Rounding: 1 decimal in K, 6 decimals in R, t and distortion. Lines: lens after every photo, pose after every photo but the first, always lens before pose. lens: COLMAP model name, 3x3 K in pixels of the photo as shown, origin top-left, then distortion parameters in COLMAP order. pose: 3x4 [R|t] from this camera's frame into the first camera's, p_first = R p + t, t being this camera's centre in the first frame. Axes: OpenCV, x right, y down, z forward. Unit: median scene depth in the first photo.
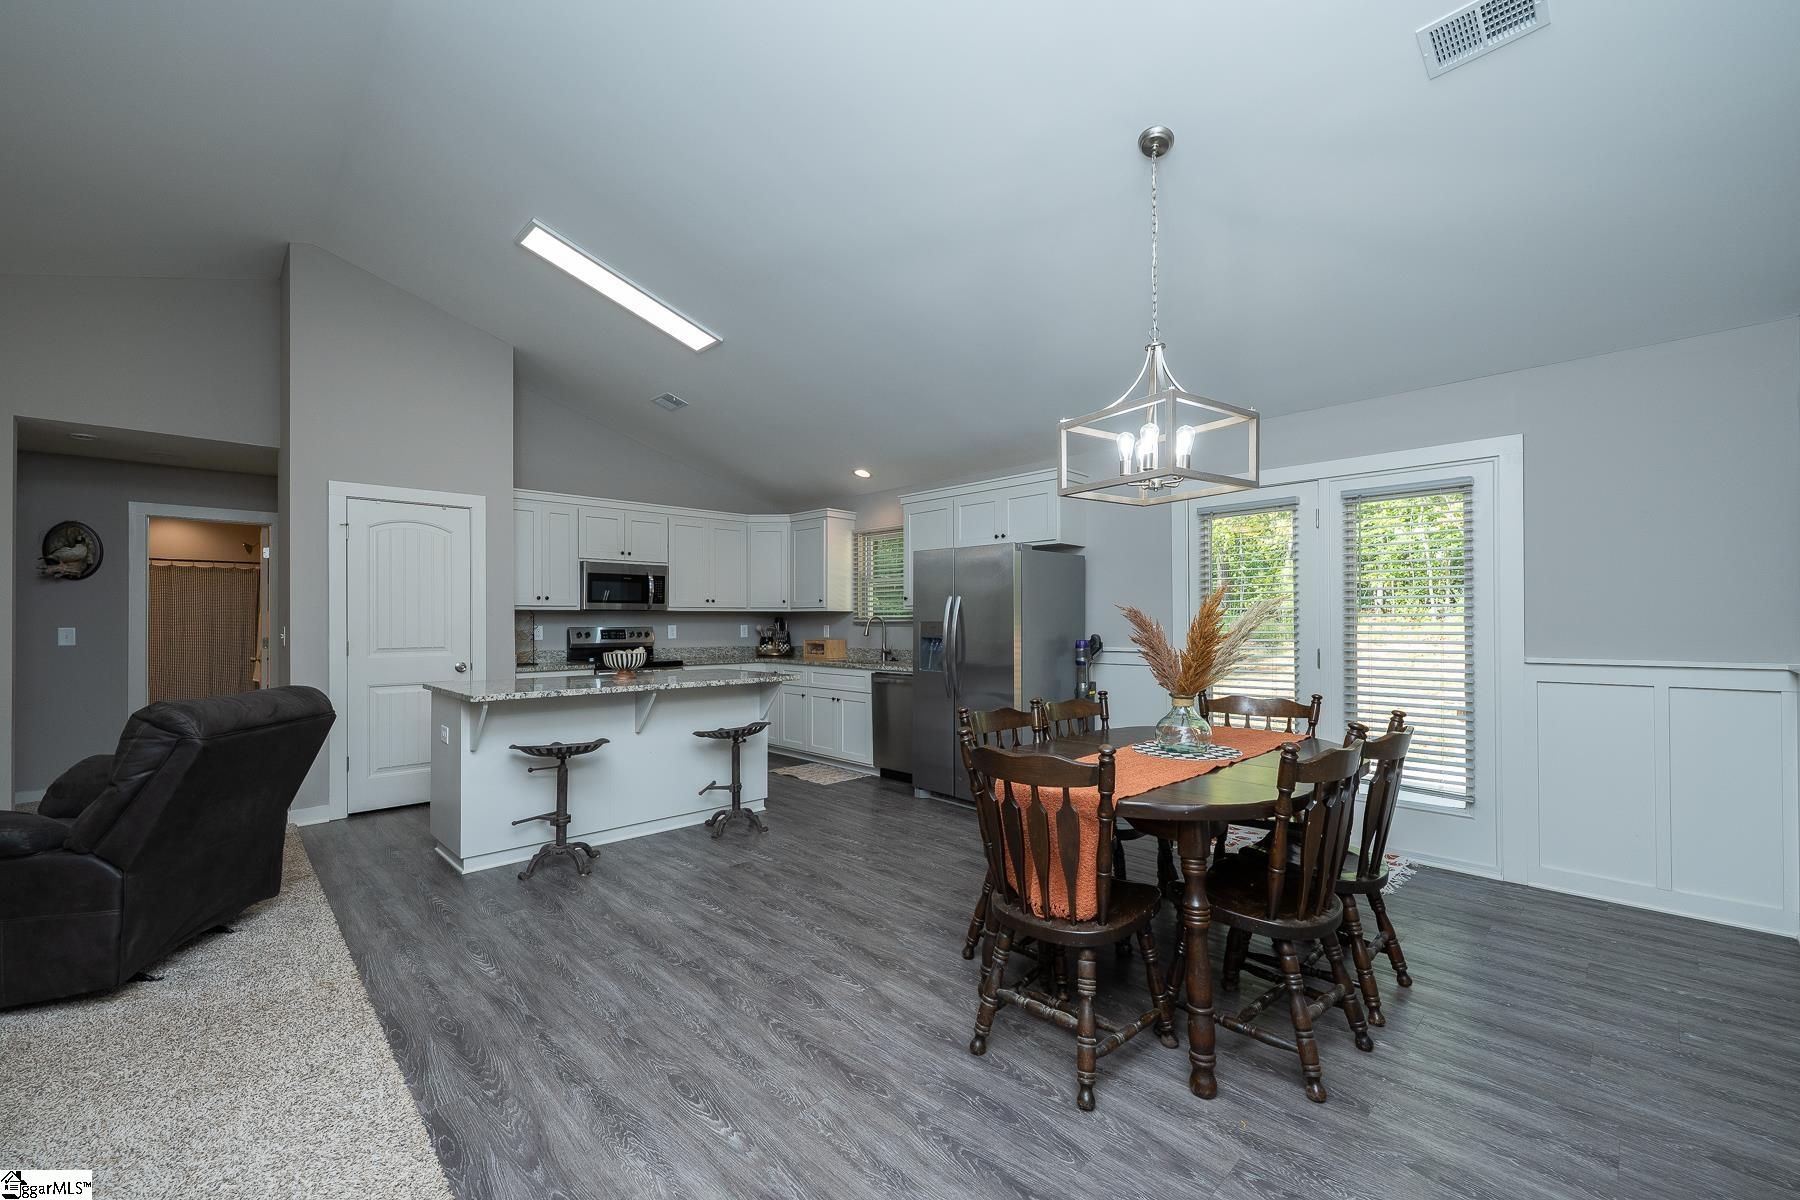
lens RADIAL K [[729.6, 0, 891.4], [0, 729.6, 619.5], [0, 0, 1]] dist [0.000339, -0.000018]
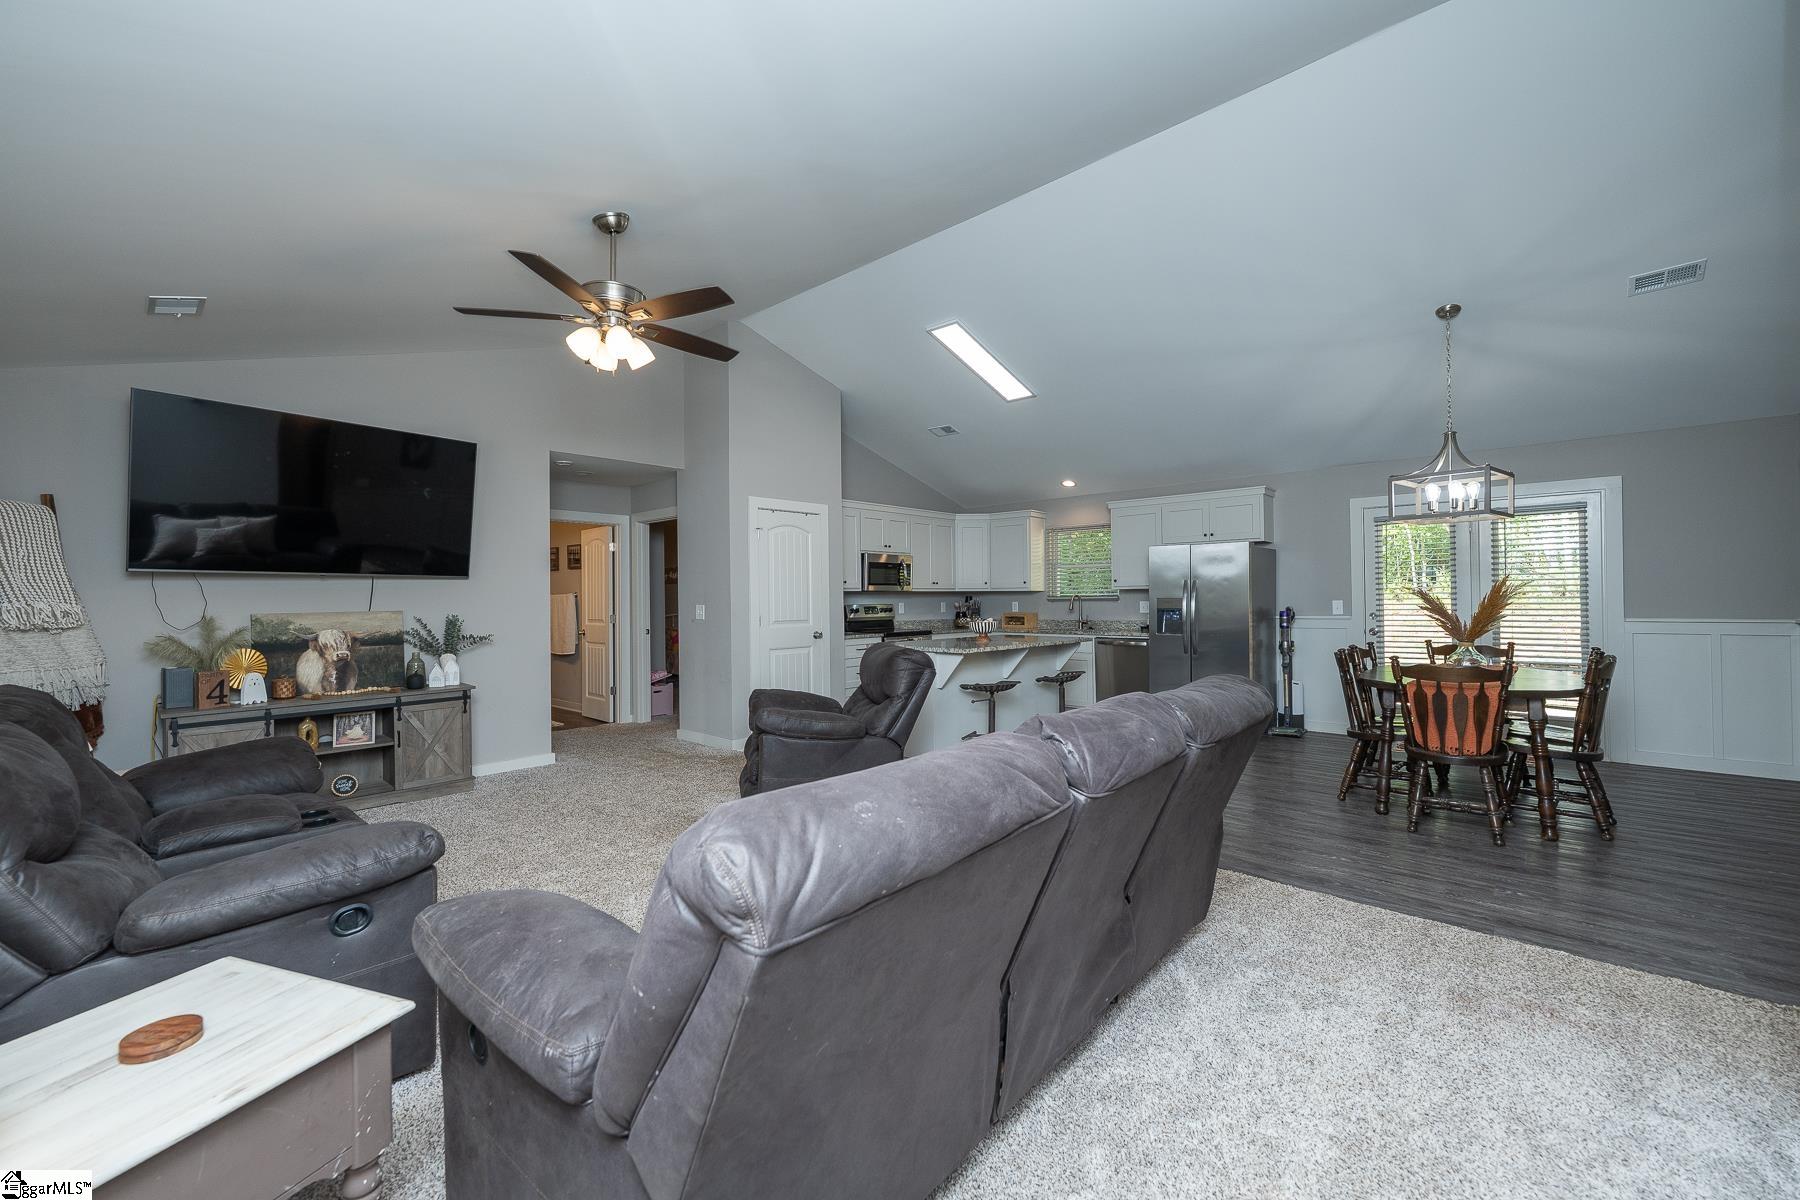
lens RADIAL K [[711.9, 0, 889.7], [0, 711.9, 600.2], [0, 0, 1]] dist [-0.000167, -0.000008]
pose [[0.998297, -0.006303, 0.057999, -0.520504], [0.006093, 0.999974, 0.003801, -0.001925], [-0.058022, -0.003441, 0.998309, -0.285425]]
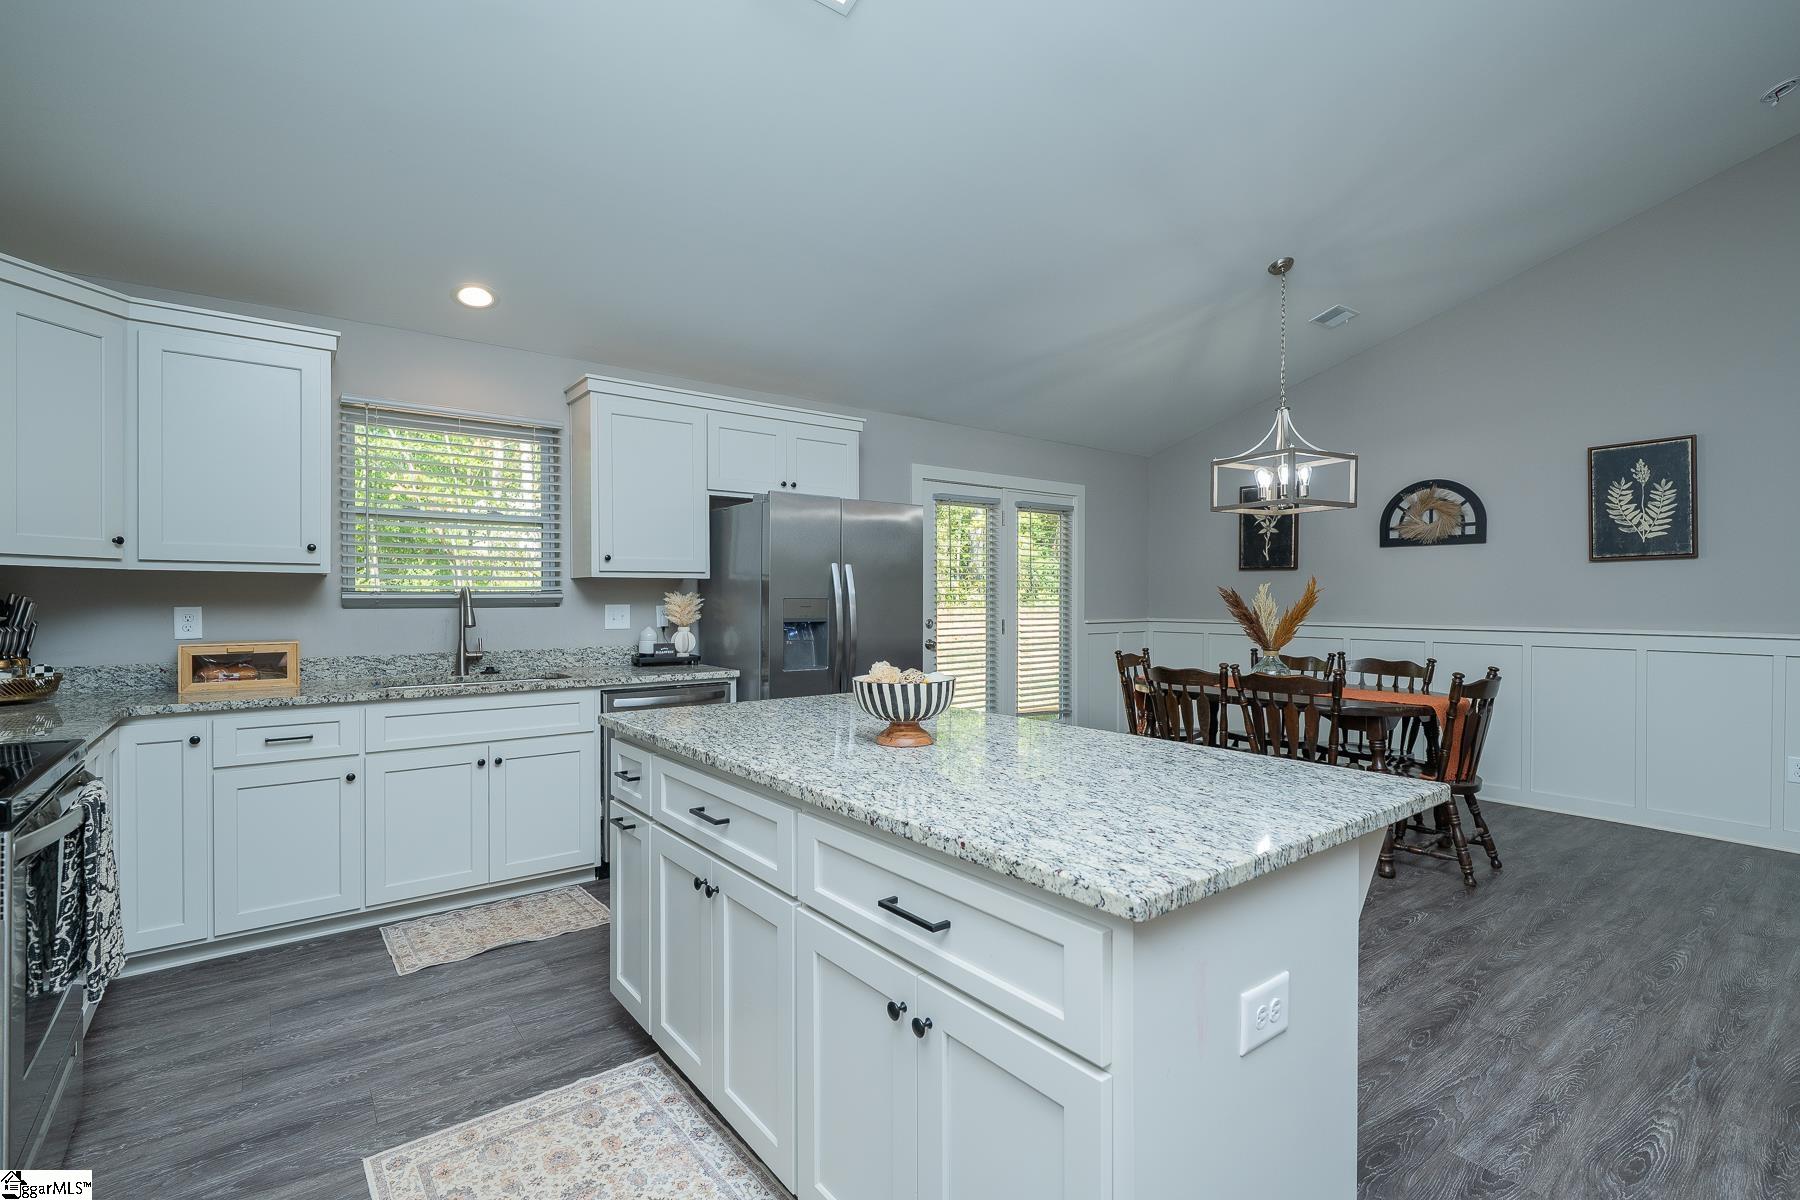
lens RADIAL K [[817.3, 0, 900.0], [0, 817.3, 600.0], [0, 0, 1]] dist [0.002639, -0.000334]
pose [[0.109047, 0.000778, 0.994036, -0.672926], [-0.001545, 0.999999, -0.000614, 0.004758], [-0.994035, -0.001469, 0.109048, 0.795251]]
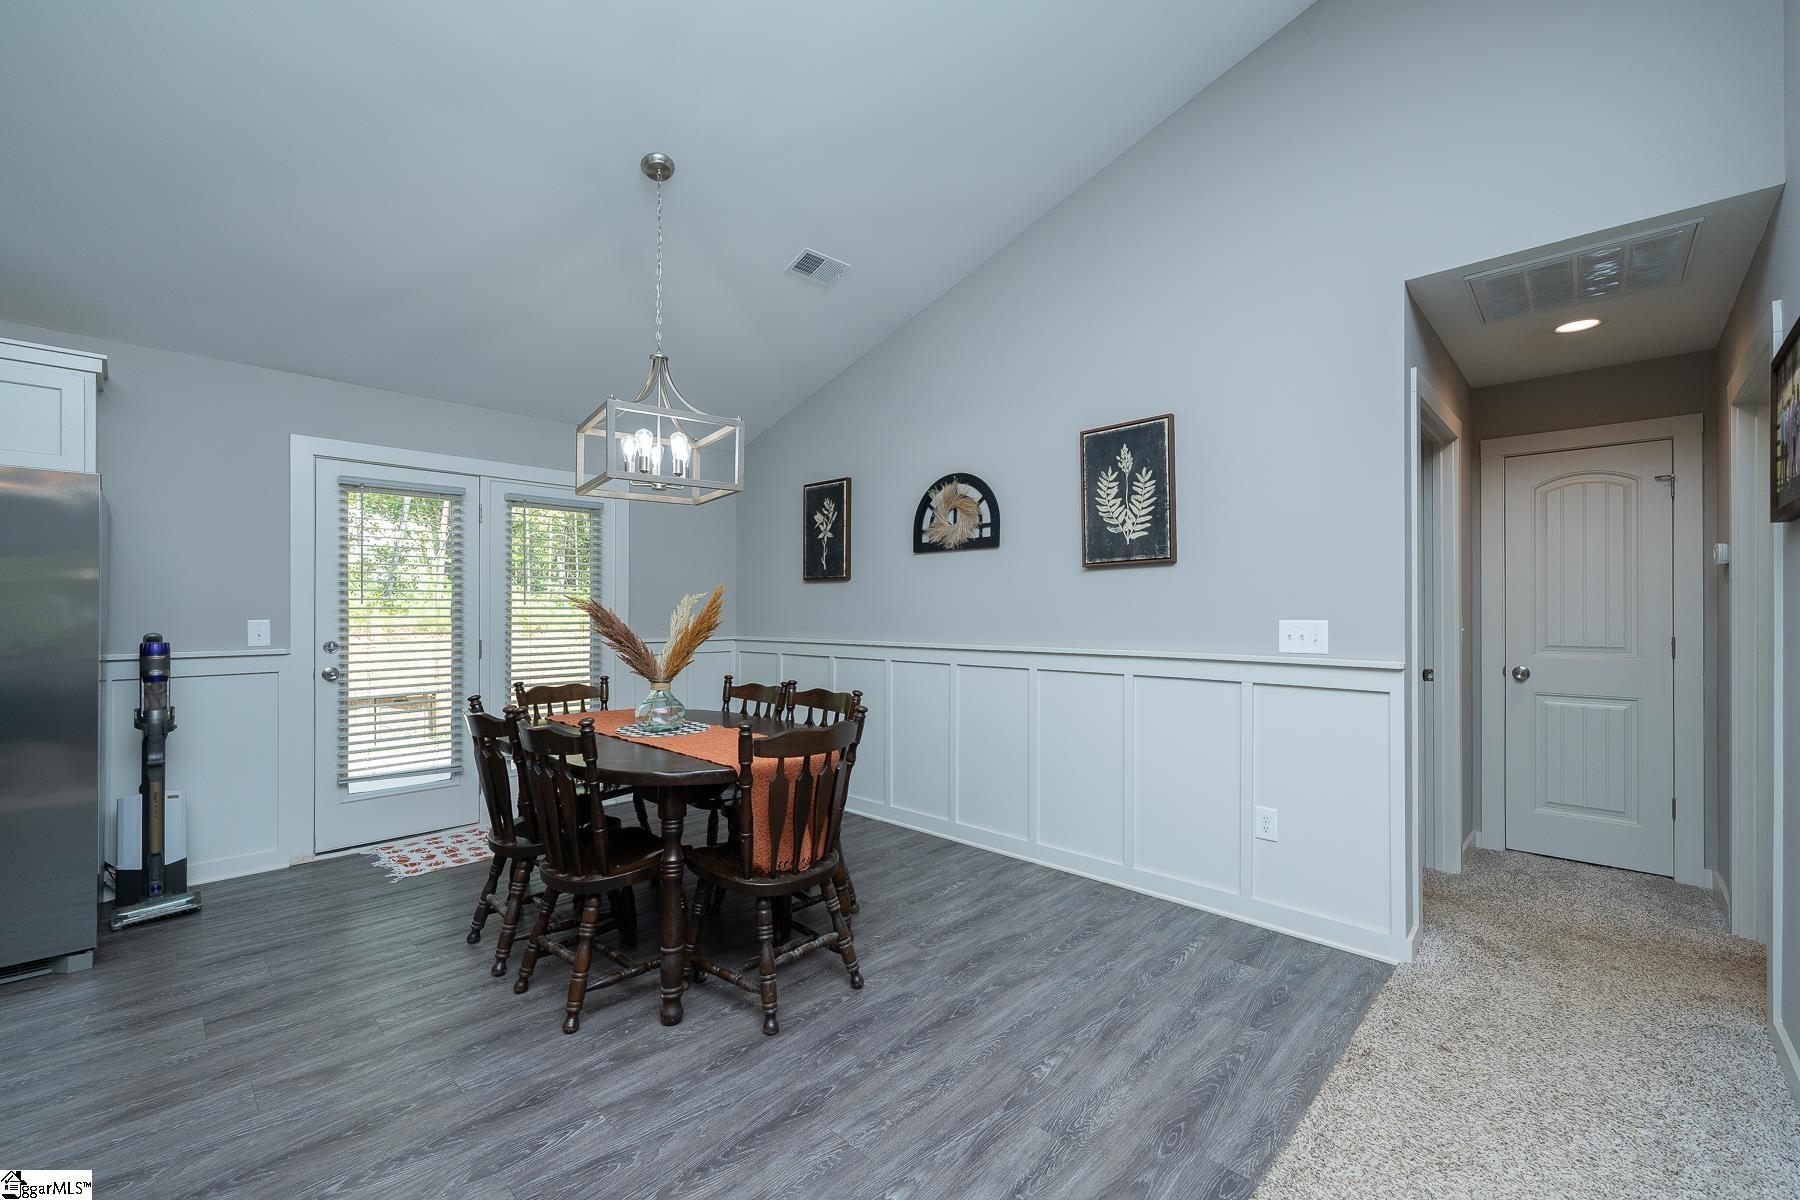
lens RADIAL K [[736.8, 0, 903.1], [0, 736.8, 610.0], [0, 0, 1]] dist [0.000812, 0.000054]
pose [[-0.039569, 0.008483, 0.999181, -0.370915], [0.000003, 0.999964, -0.008490, 0.004491], [-0.999217, -0.000333, -0.039567, 0.344146]]
